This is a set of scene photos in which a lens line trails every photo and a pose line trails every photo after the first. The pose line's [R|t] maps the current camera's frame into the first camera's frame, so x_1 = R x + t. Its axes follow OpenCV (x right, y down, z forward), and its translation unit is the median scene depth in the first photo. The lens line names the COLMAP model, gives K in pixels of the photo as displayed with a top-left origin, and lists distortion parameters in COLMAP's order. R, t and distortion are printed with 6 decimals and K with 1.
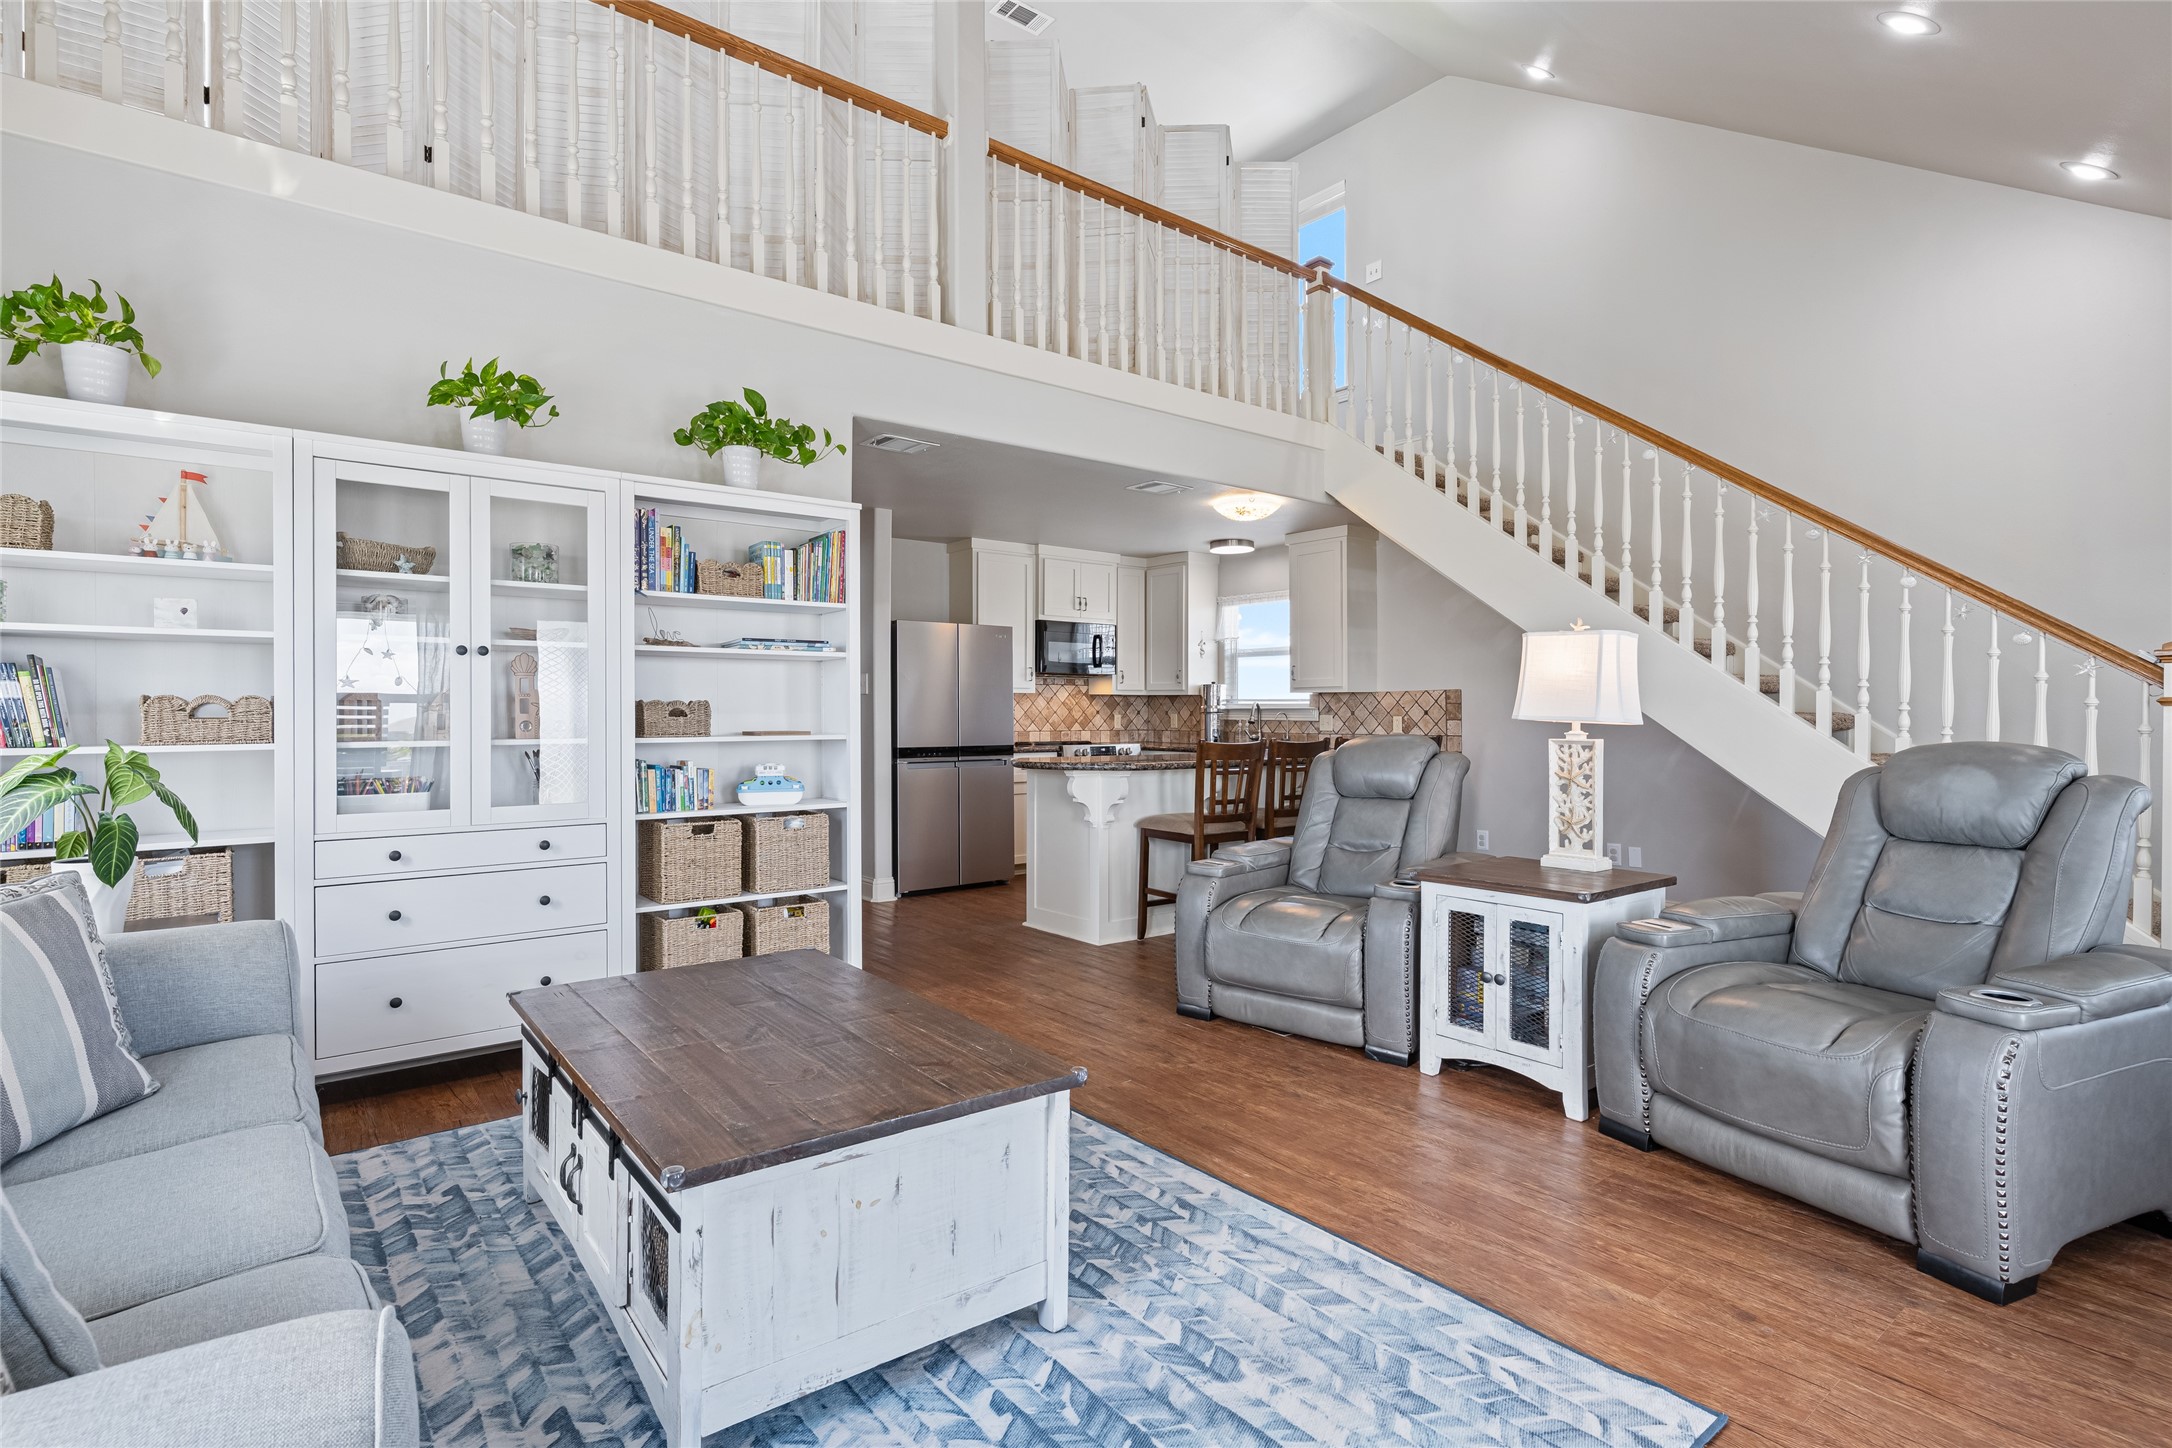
lens RADIAL K [[1053.7, 0, 1062.1], [0, 1053.7, 714.2], [0, 0, 1]] dist [-0.004206, 0.003111]
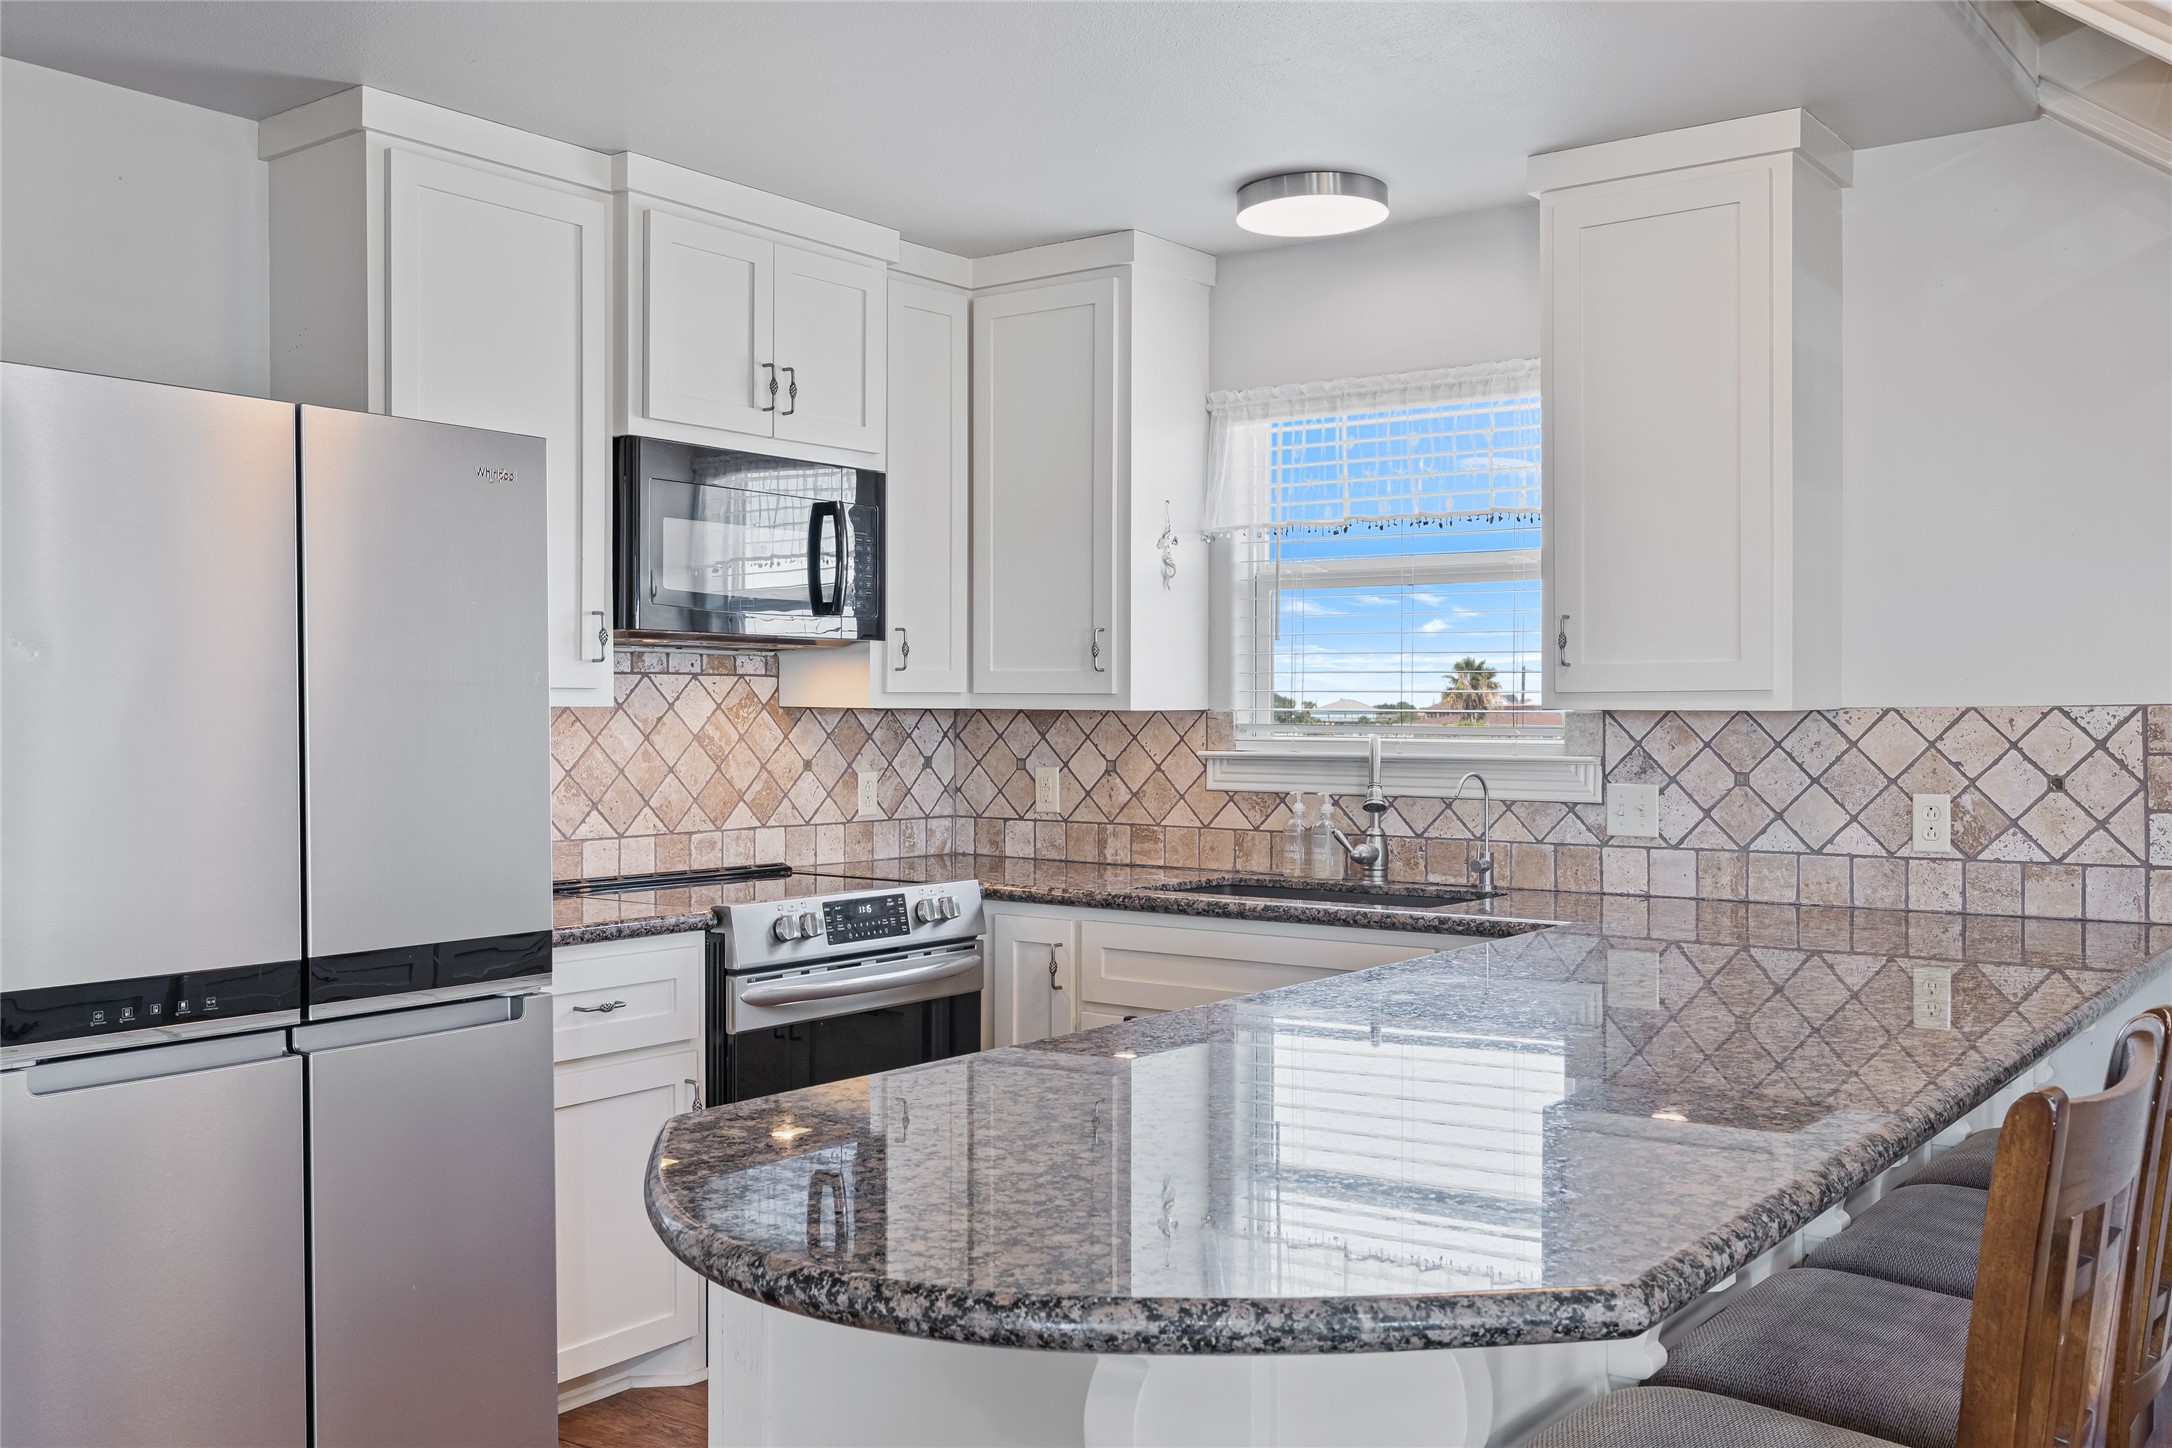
lens RADIAL K [[1919.8, 0, 1070.0], [0, 1919.8, 735.0], [0, 0, 1]] dist [0.000217, -0.004246]
pose [[0.964110, -0.004932, 0.265456, -0.050673], [0.001738, 0.999923, 0.012266, -0.021875], [-0.265496, -0.011365, 0.964045, 0.576788]]
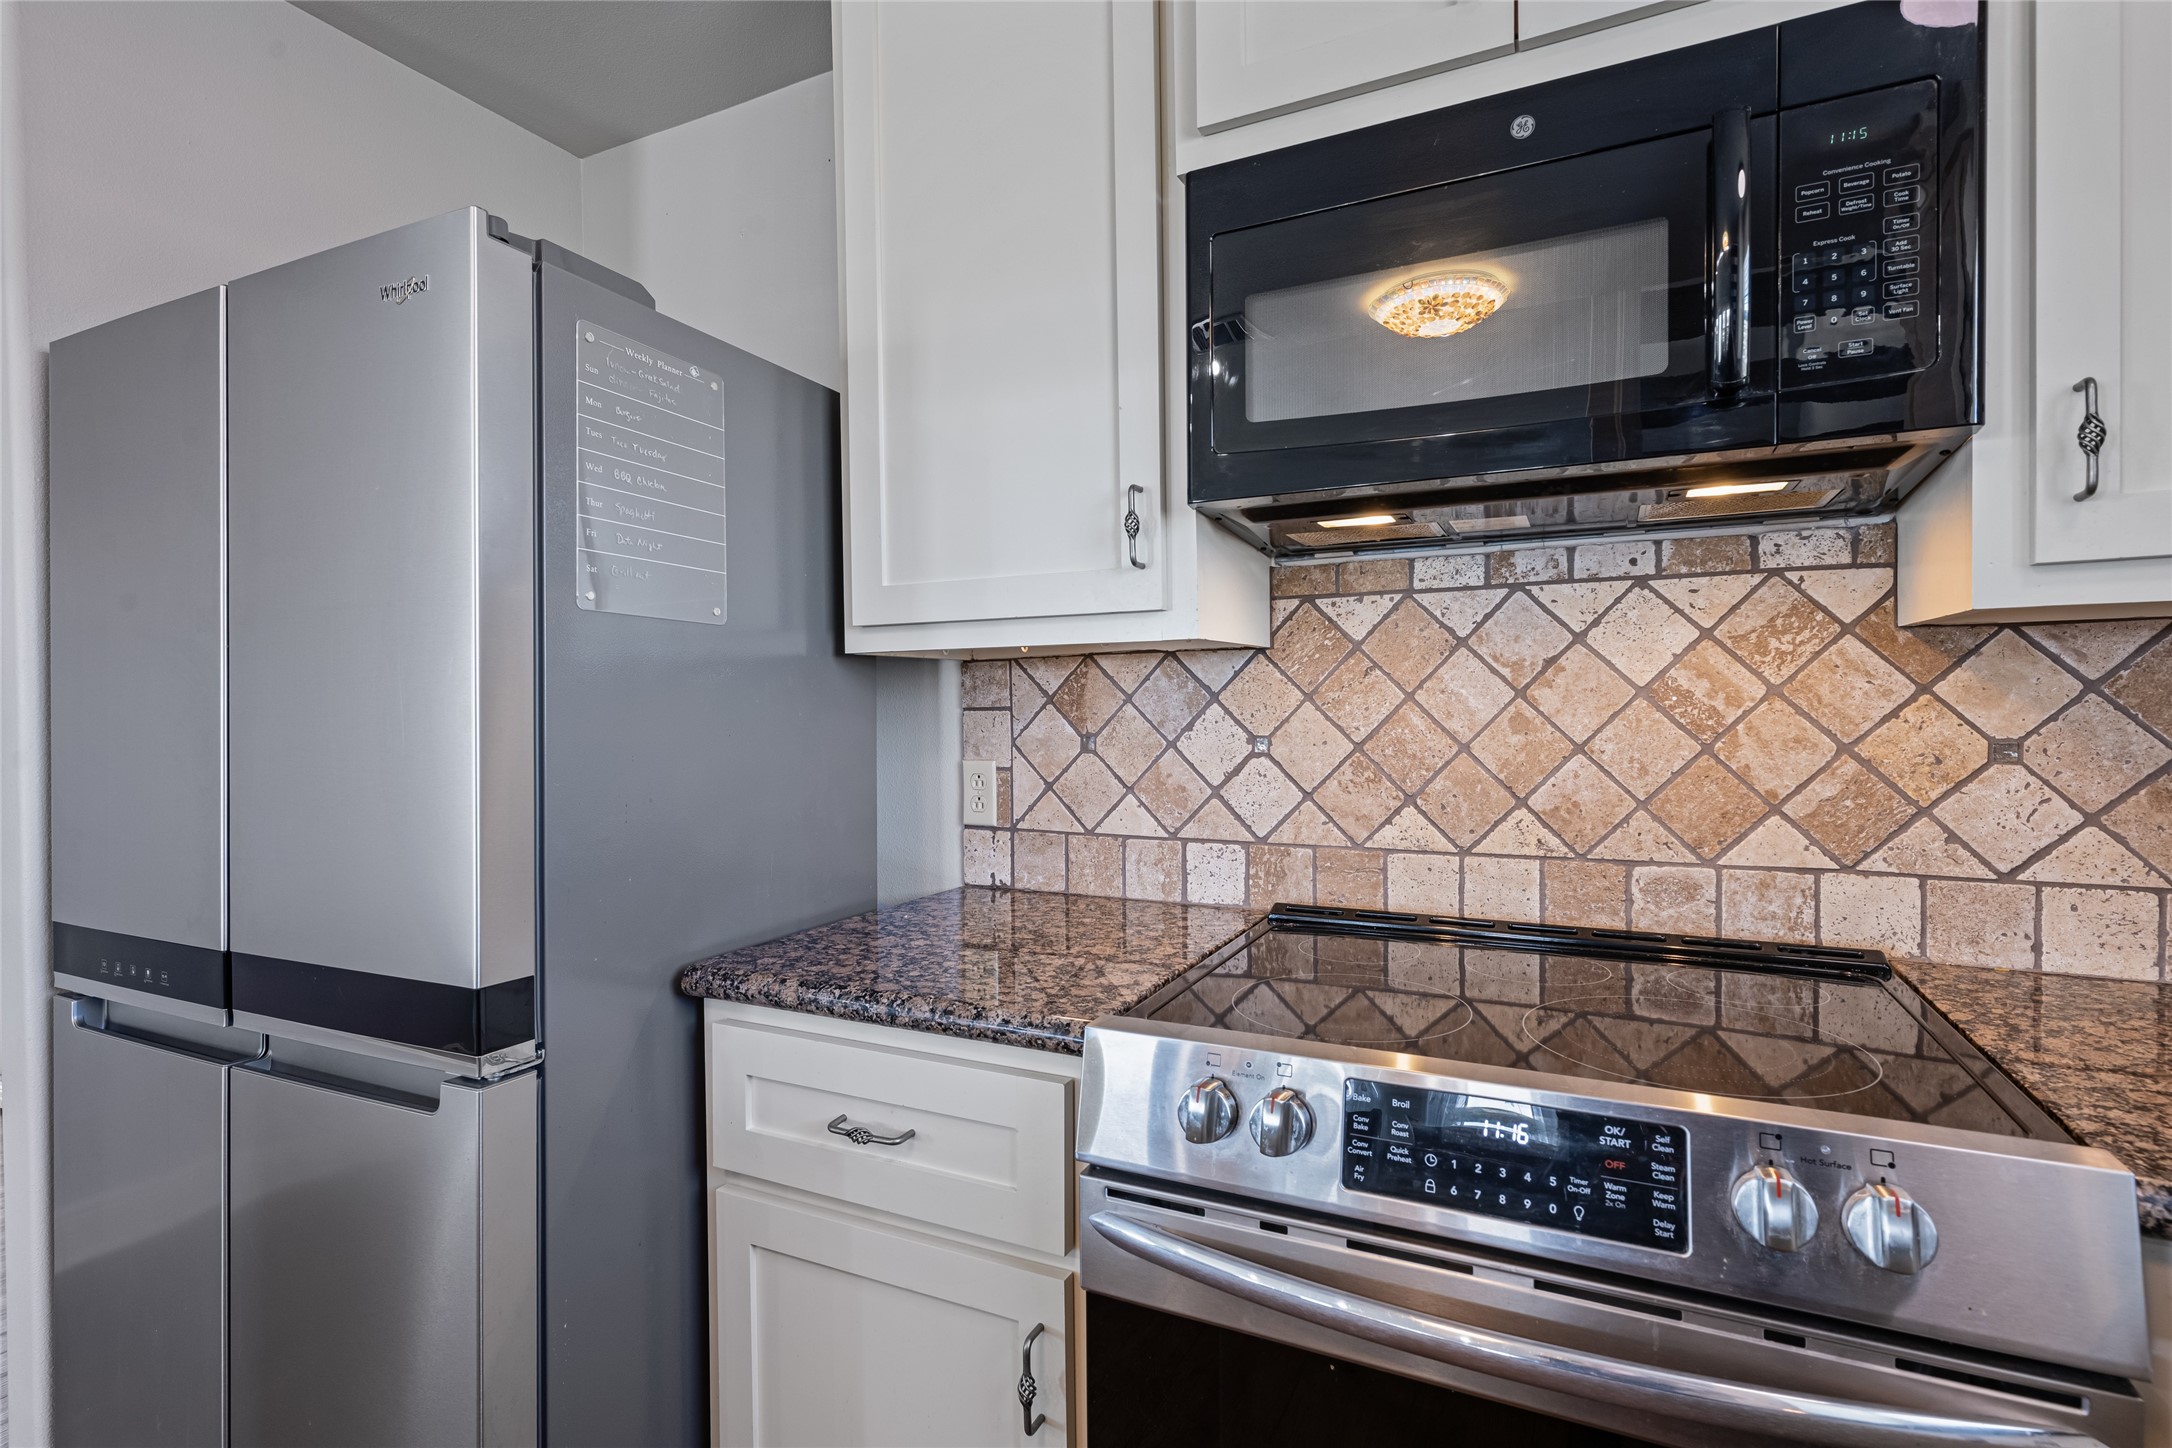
lens RADIAL K [[1053.7, 0, 1075.6], [0, 1053.7, 707.9], [0, 0, 1]] dist [-0.004206, 0.003111]
pose [[0.439800, -0.005682, -0.898078, 0.133686], [0.010007, 0.999949, -0.001426, -0.010842], [0.898040, -0.008360, 0.439834, 1.063446]]
